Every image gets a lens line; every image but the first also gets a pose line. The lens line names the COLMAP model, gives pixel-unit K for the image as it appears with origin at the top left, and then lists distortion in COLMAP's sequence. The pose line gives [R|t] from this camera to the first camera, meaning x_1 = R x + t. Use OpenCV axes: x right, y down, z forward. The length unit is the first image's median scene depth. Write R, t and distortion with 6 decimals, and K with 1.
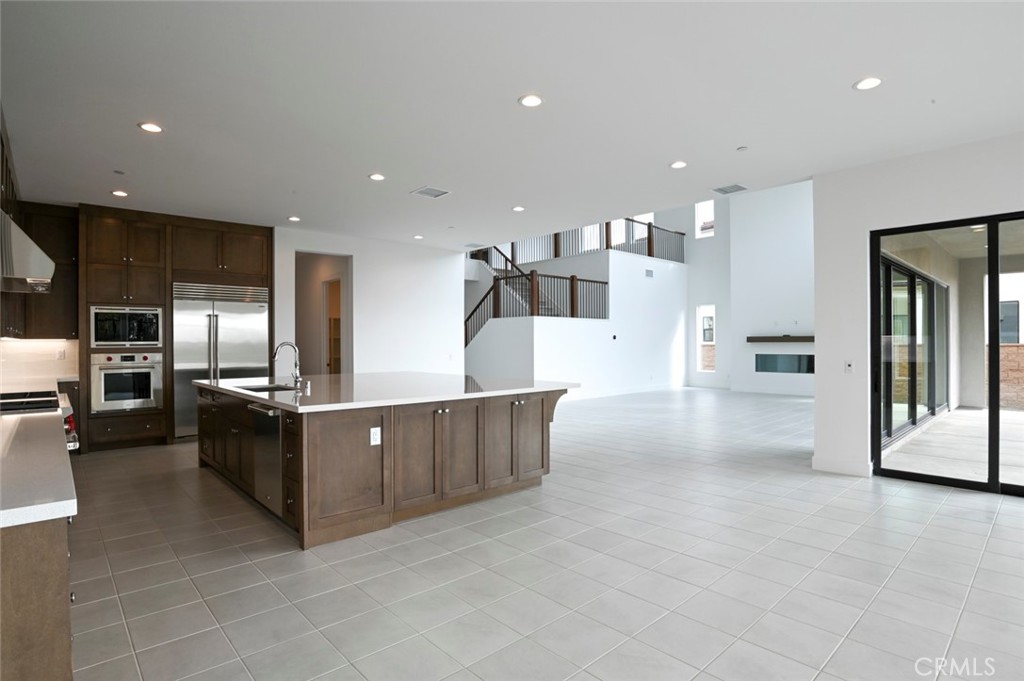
lens RADIAL K [[523.4, 0, 501.4], [0, 523.4, 340.0], [0, 0, 1]] dist [-0.070247, 0.023520]
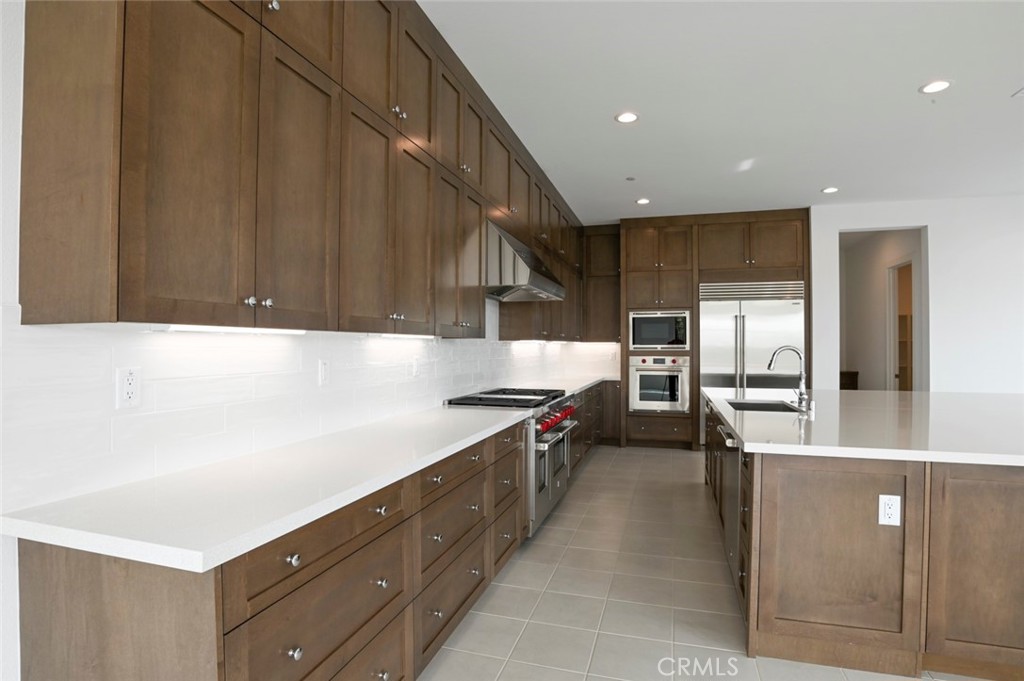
lens RADIAL K [[523.4, 0, 514.9], [0, 523.4, 342.2], [0, 0, 1]] dist [-0.070247, 0.023520]
pose [[0.526106, -0.000024, -0.850419, 0.007917], [-0.002866, 0.999994, -0.001801, 0.000652], [0.850414, 0.003385, 0.526103, 0.190009]]
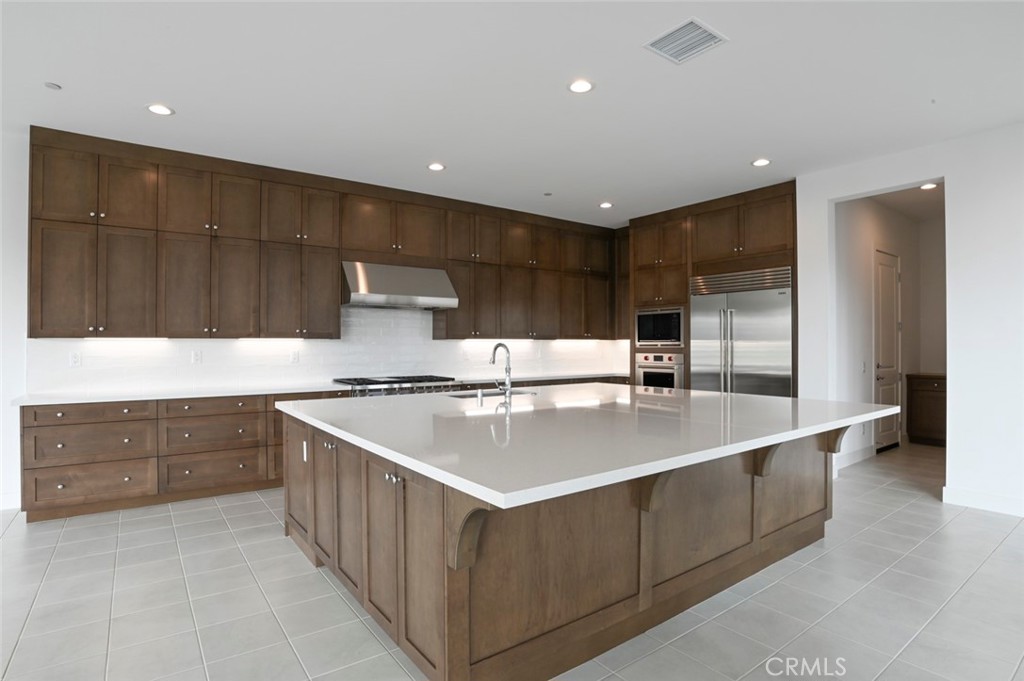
lens RADIAL K [[523.4, 0, 506.5], [0, 523.4, 343.1], [0, 0, 1]] dist [-0.070247, 0.023520]
pose [[-0.062374, 0.000306, -0.998053, 0.323523], [0.006719, 0.999977, -0.000113, 0.003822], [0.998030, -0.006713, -0.062375, 0.741408]]
